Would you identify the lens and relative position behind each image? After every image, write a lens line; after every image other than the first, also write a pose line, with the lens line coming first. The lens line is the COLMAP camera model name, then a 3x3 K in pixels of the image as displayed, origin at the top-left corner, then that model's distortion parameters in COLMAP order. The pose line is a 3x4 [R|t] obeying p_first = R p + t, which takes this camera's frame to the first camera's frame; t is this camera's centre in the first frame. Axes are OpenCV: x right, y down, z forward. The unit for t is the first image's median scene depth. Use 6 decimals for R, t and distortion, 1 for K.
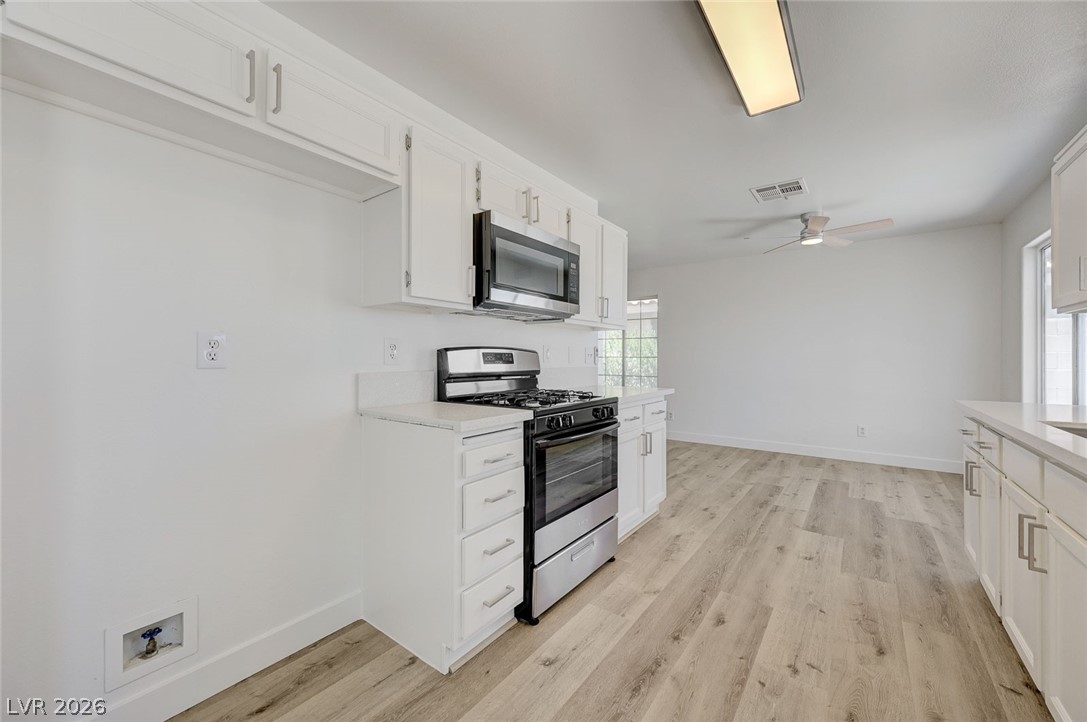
lens RADIAL K [[422.2, 0, 543.5], [0, 422.2, 361.0], [0, 0, 1]] dist [-0.000572, -0.000213]
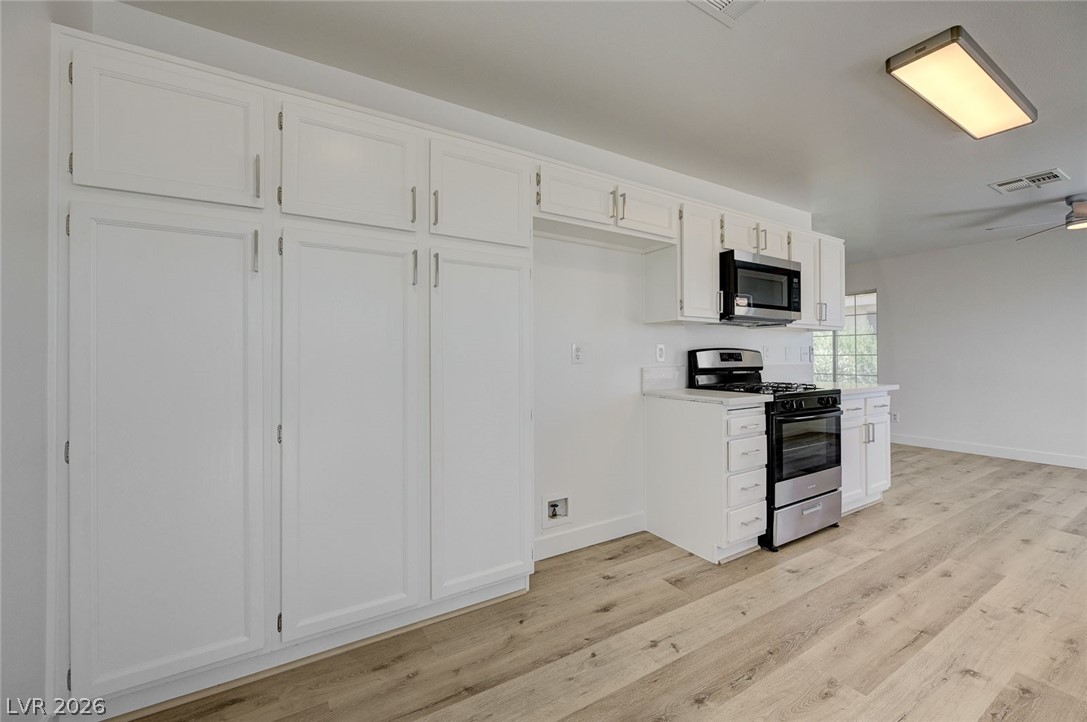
lens RADIAL K [[433.7, 0, 544.7], [0, 433.7, 355.3], [0, 0, 1]] dist [-0.010782, 0.000277]
pose [[0.925427, -0.007176, -0.378859, -0.136753], [0.003033, 0.999929, -0.011531, 0.001777], [0.378915, 0.009522, 0.925383, -0.448964]]
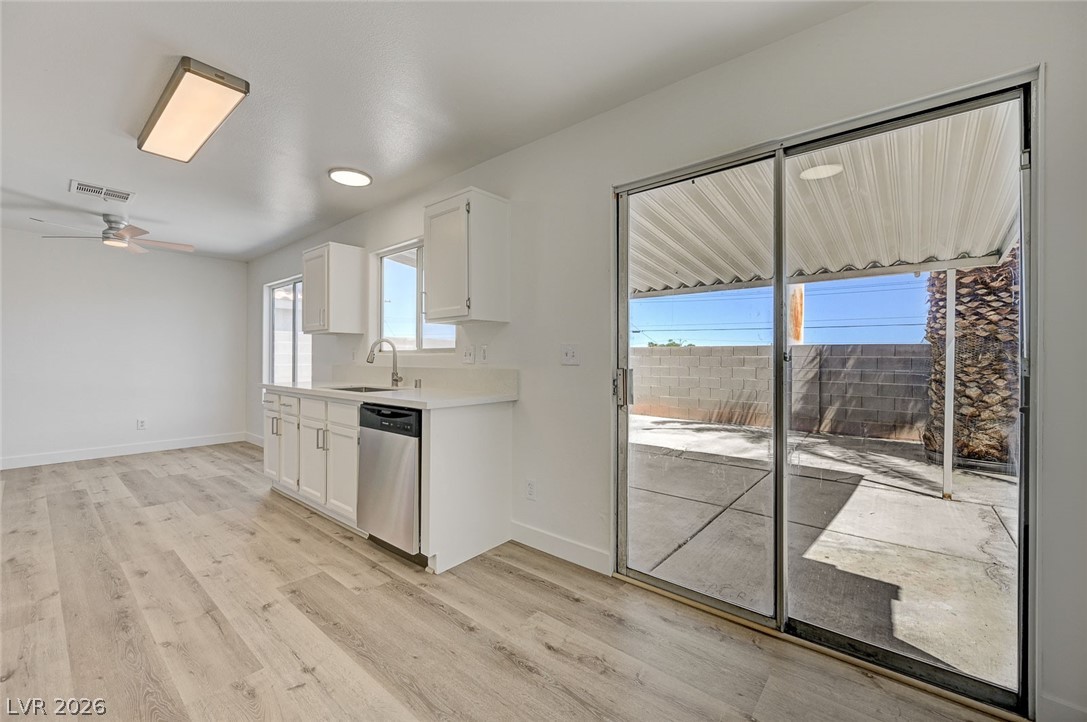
lens RADIAL K [[436.5, 0, 544.9], [0, 436.5, 358.0], [0, 0, 1]] dist [-0.000756, -0.000138]
pose [[0.053831, 0.002181, 0.998548, -0.611669], [0.000513, 0.999997, -0.002211, 0.000147], [-0.998550, 0.000631, 0.053829, -0.176182]]
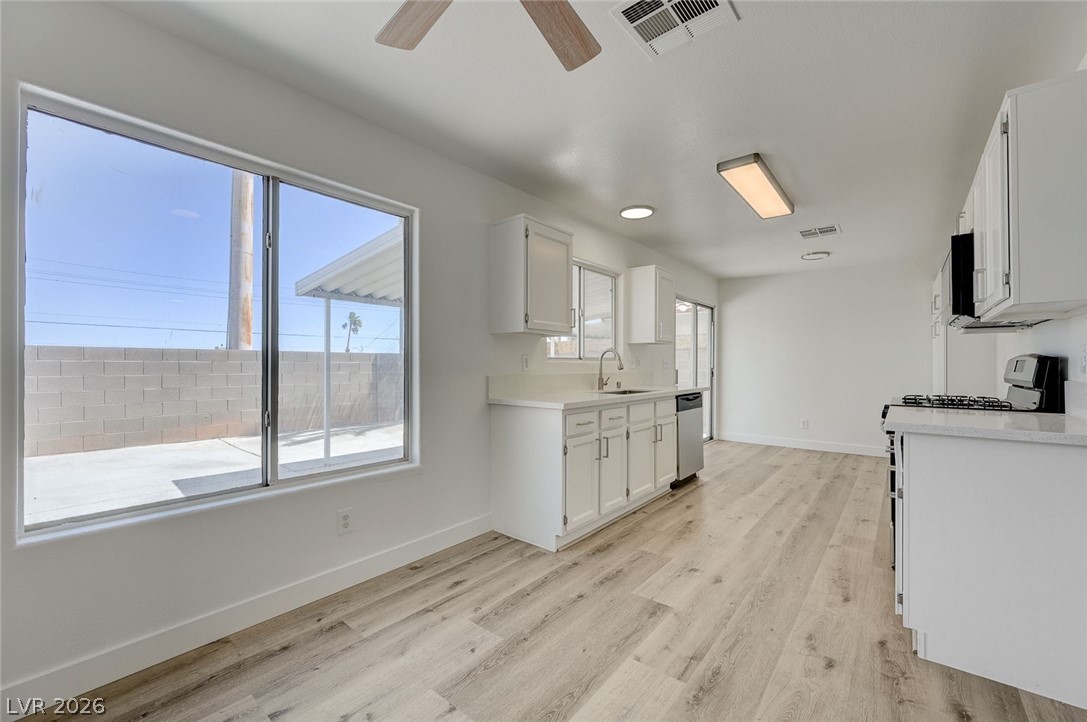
lens RADIAL K [[441.2, 0, 546.9], [0, 441.2, 362.7], [0, 0, 1]] dist [-0.001855, -0.000087]
pose [[-0.999303, -0.000767, 0.037310, 0.969819], [-0.000867, 0.999996, -0.002673, -0.010114], [-0.037308, -0.002704, -0.999300, 2.123104]]
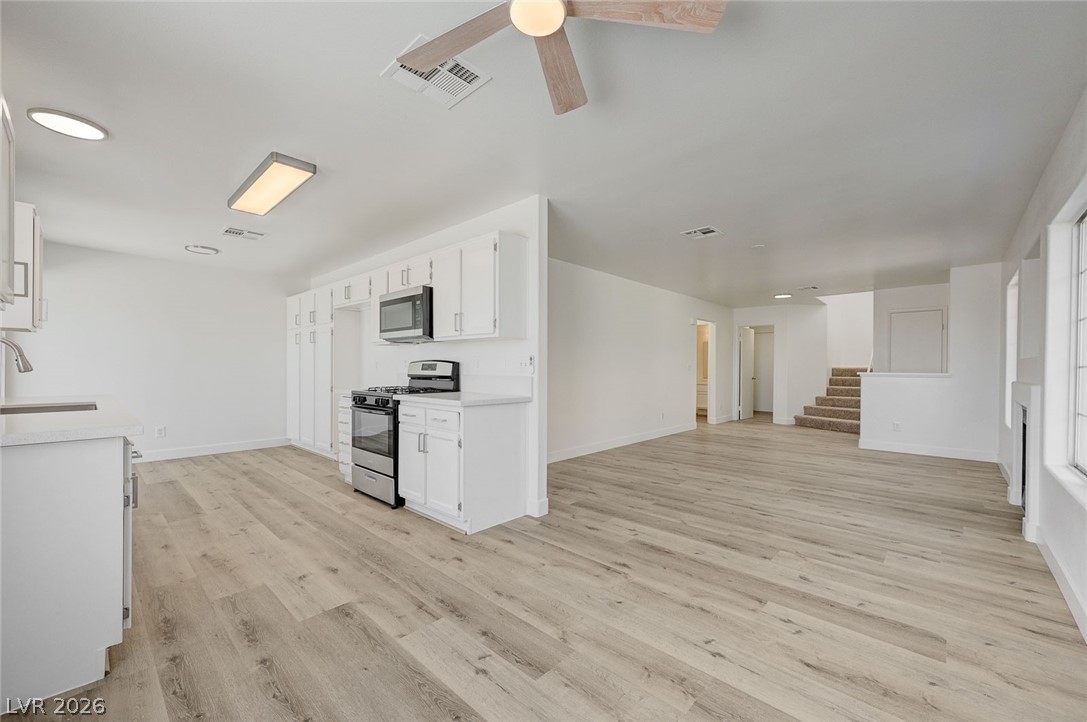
lens RADIAL K [[432.2, 0, 558.8], [0, 432.2, 370.6], [0, 0, 1]] dist [-0.000097, 0.000065]
pose [[-0.088100, 0.005051, -0.996099, 1.607399], [-0.008363, 0.999948, 0.005810, -0.006973], [0.996077, 0.008842, -0.088053, 1.726145]]
